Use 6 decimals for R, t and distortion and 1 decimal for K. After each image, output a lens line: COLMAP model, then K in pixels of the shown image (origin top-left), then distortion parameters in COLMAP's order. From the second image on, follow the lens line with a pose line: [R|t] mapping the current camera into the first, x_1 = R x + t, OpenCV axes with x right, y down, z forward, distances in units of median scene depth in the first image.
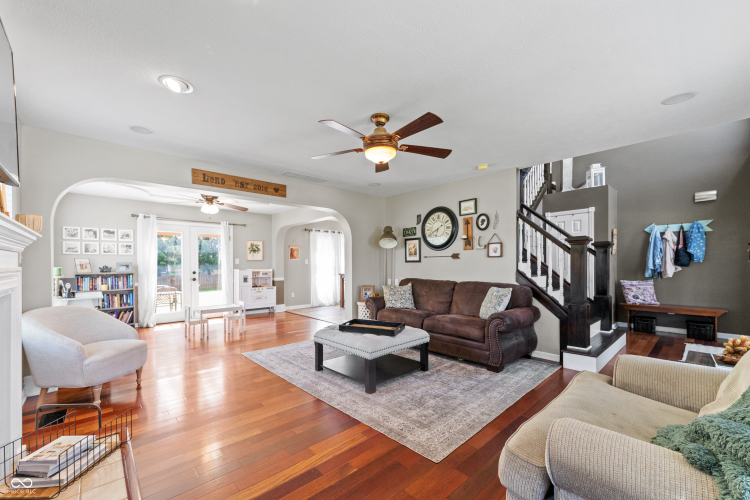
lens RADIAL K [[306.6, 0, 373.5], [0, 306.6, 256.3], [0, 0, 1]] dist [-0.000768, -0.000011]
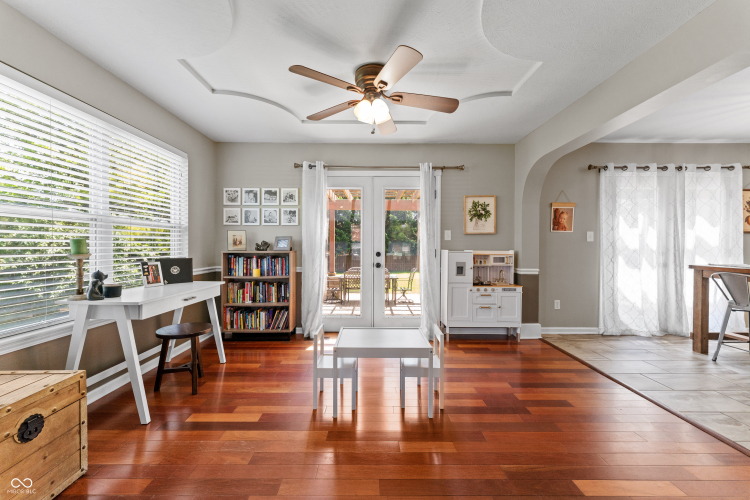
lens RADIAL K [[306.6, 0, 373.5], [0, 306.6, 256.3], [0, 0, 1]] dist [-0.000768, -0.000011]
pose [[0.733692, 0.028930, -0.678866, -0.173904], [0.008955, 0.998595, 0.052233, 0.024637], [0.679423, -0.044403, 0.732402, 0.522507]]
